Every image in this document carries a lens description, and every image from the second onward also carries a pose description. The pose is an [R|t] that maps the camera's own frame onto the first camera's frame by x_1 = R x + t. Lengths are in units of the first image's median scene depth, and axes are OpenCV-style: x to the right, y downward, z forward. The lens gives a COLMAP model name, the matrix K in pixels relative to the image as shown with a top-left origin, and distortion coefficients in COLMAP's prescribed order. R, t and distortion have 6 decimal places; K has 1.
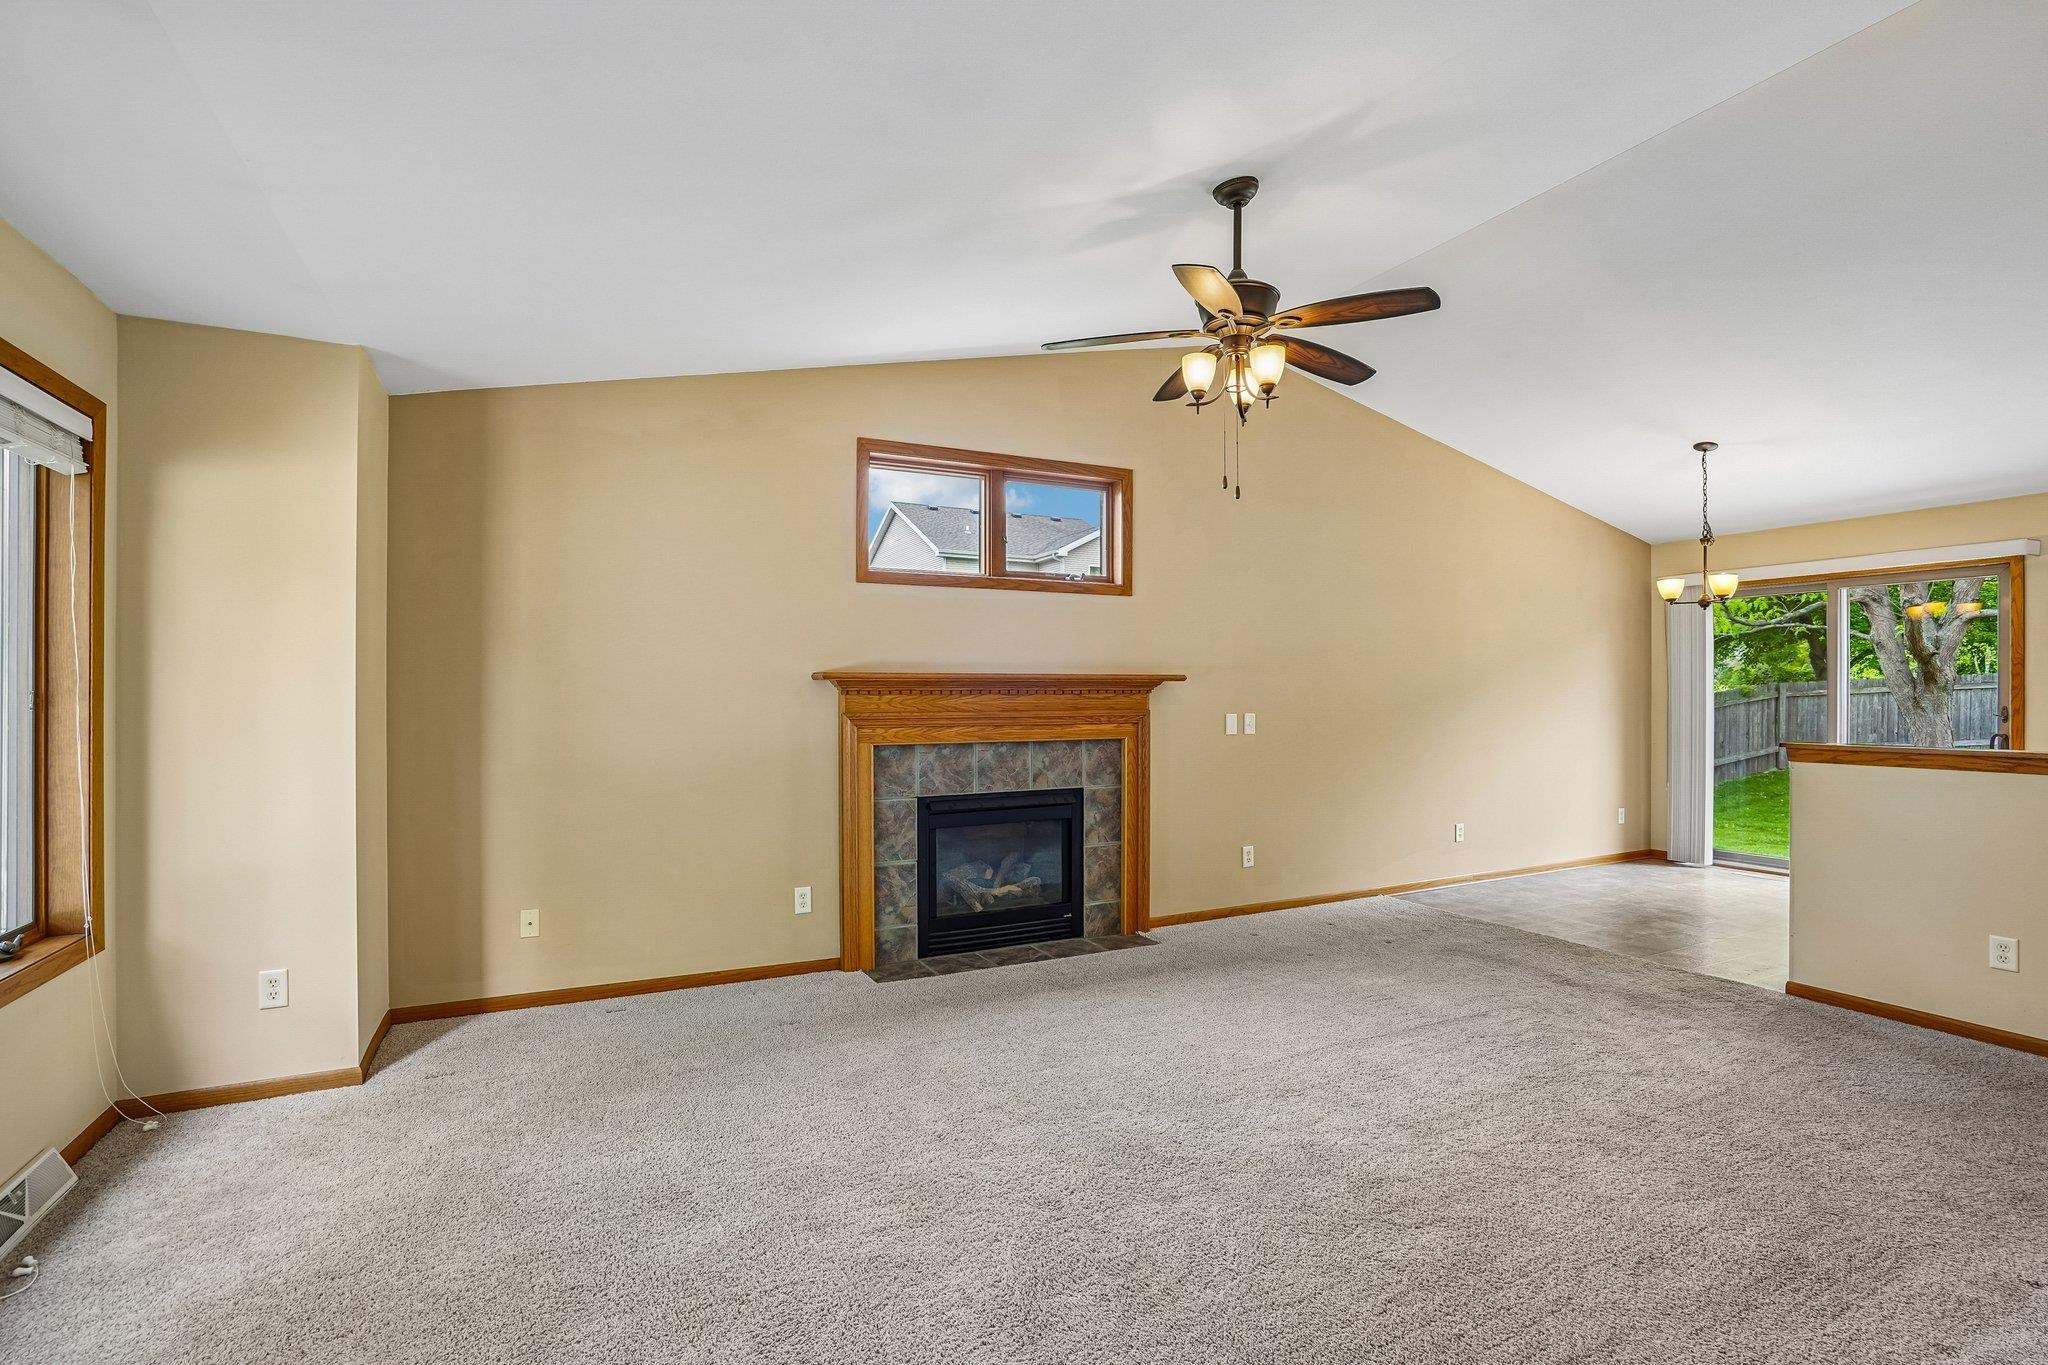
lens RADIAL K [[950.7, 0, 1021.0], [0, 950.7, 681.0], [0, 0, 1]] dist [-0.072772, 0.032130]
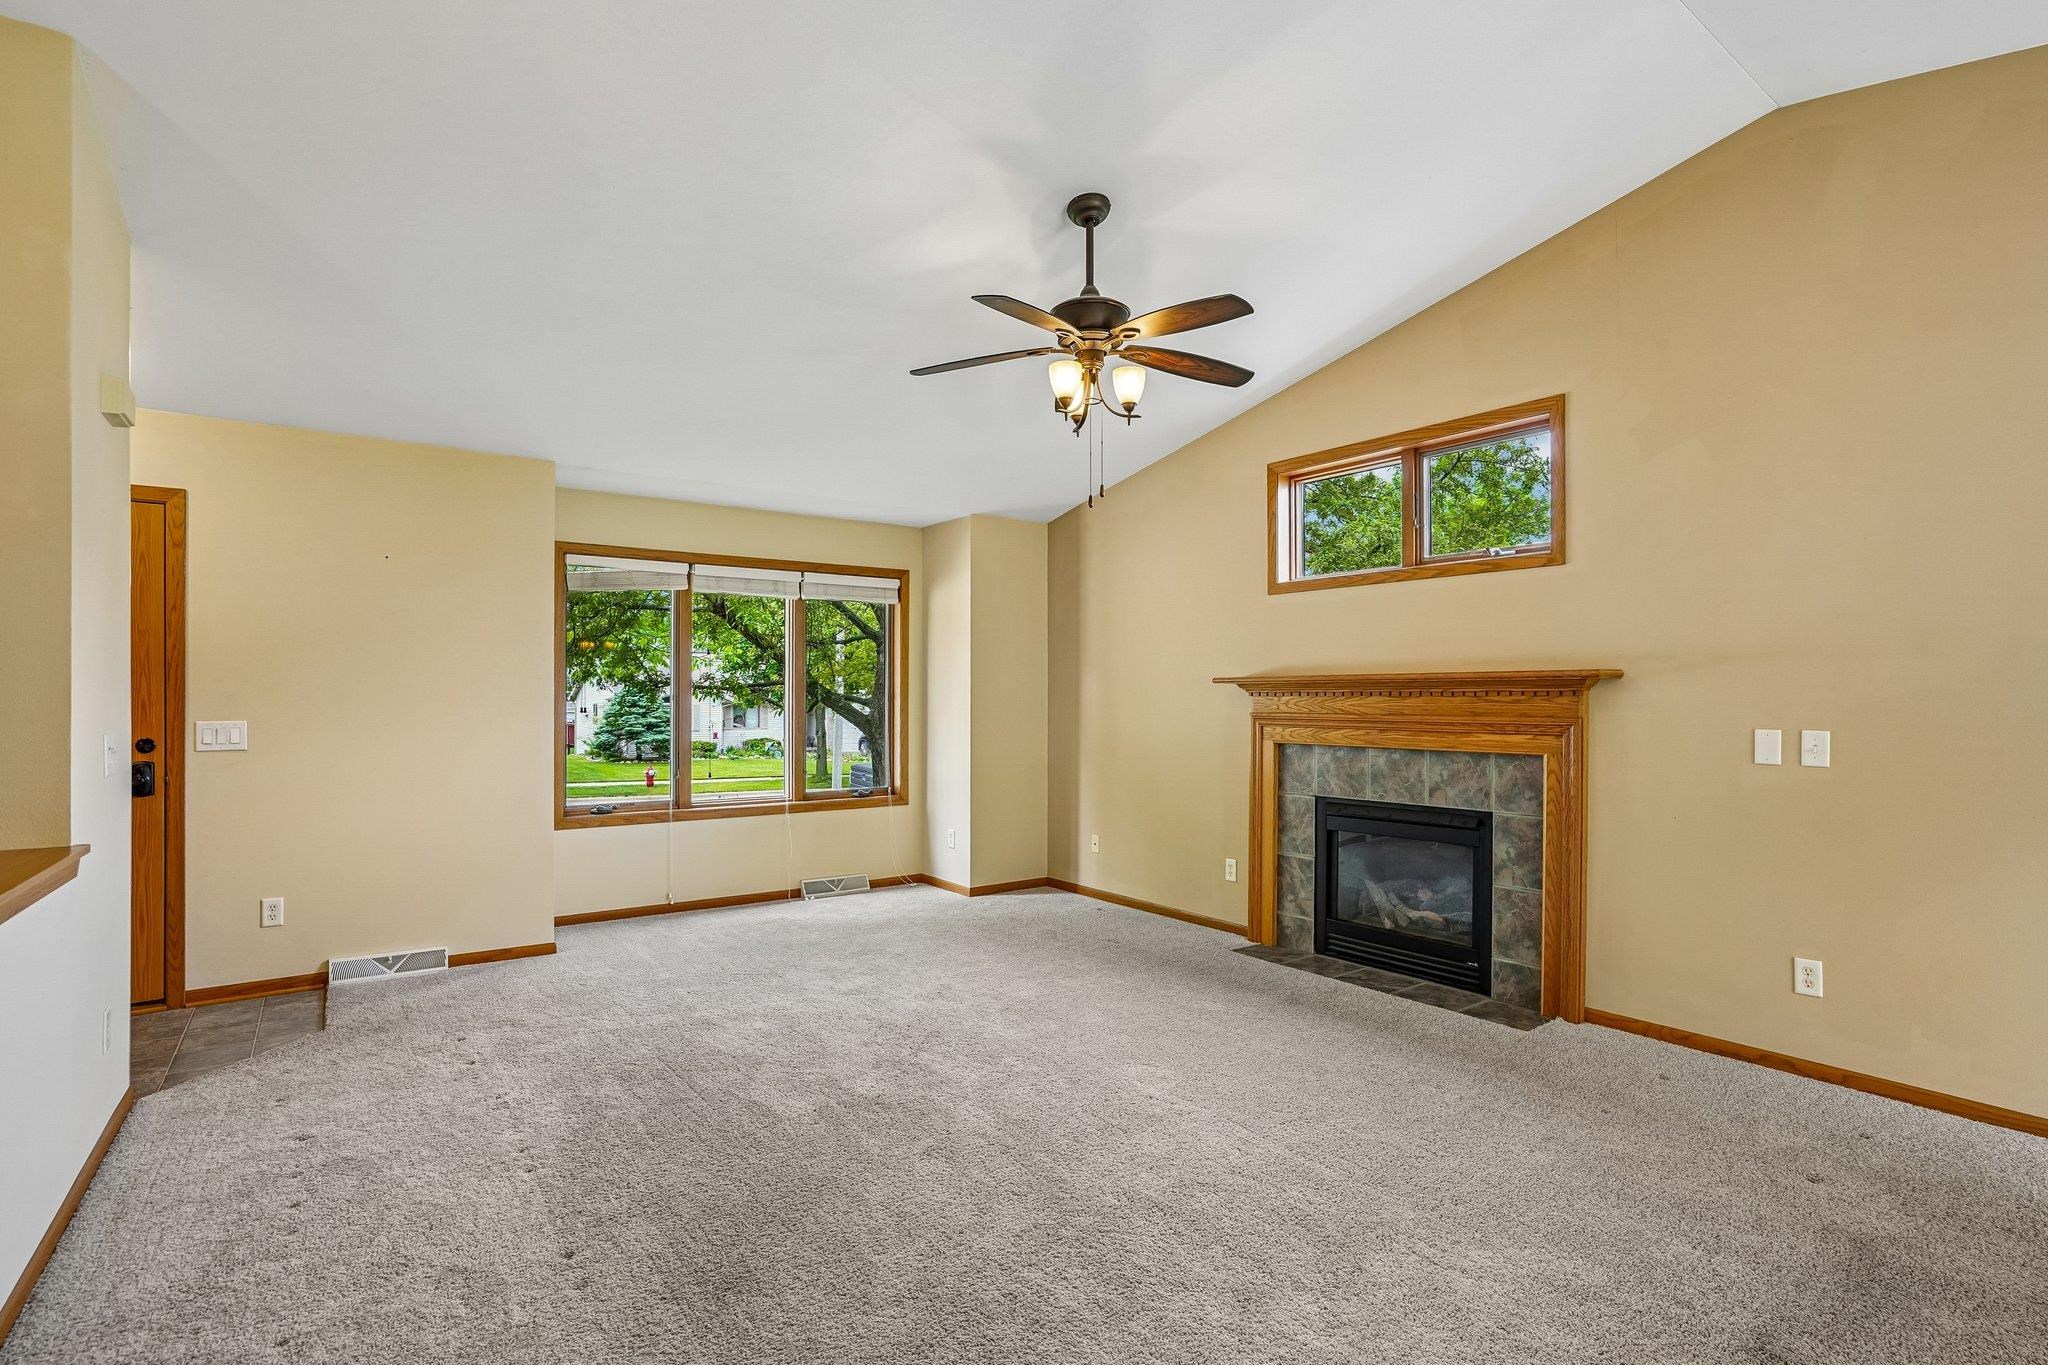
lens RADIAL K [[968.0, 0, 1020.7], [0, 968.0, 668.8], [0, 0, 1]] dist [-0.052760, 0.023270]
pose [[0.161812, -0.026484, -0.986466, 0.825858], [0.012368, 0.999616, -0.024808, 0.006038], [0.986744, -0.008186, 0.162078, 0.486424]]
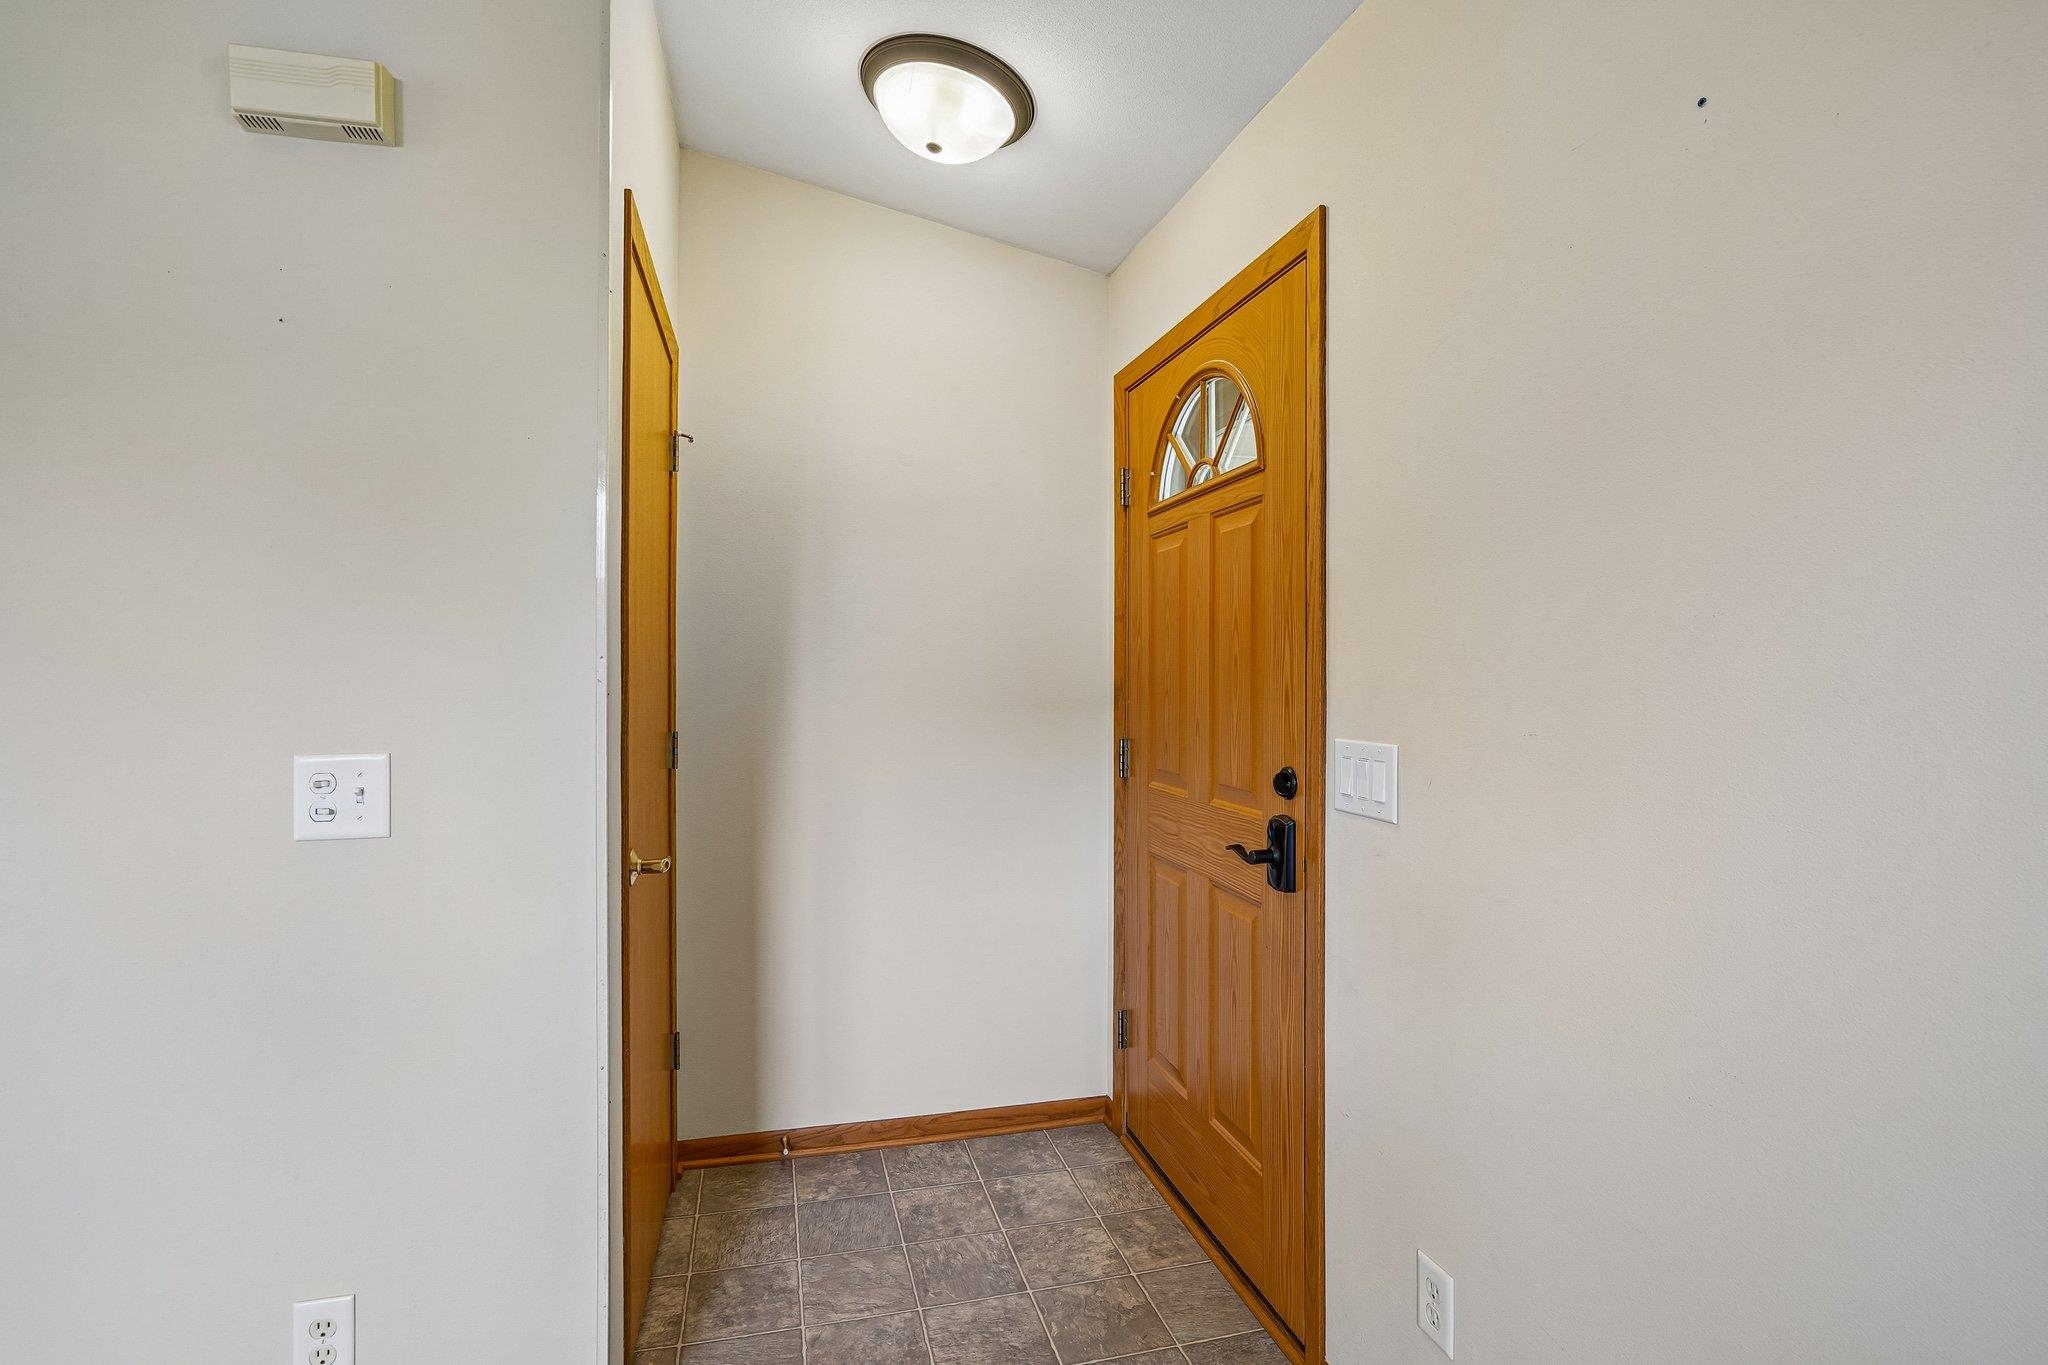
lens RADIAL K [[971.2, 0, 1022.4], [0, 971.2, 663.9], [0, 0, 1]] dist [0.002436, 0.000356]
pose [[-0.977755, 0.003337, 0.209725, -0.061474], [-0.000355, 0.999846, -0.017567, 0.001668], [-0.209752, -0.017251, -0.977603, 0.282066]]
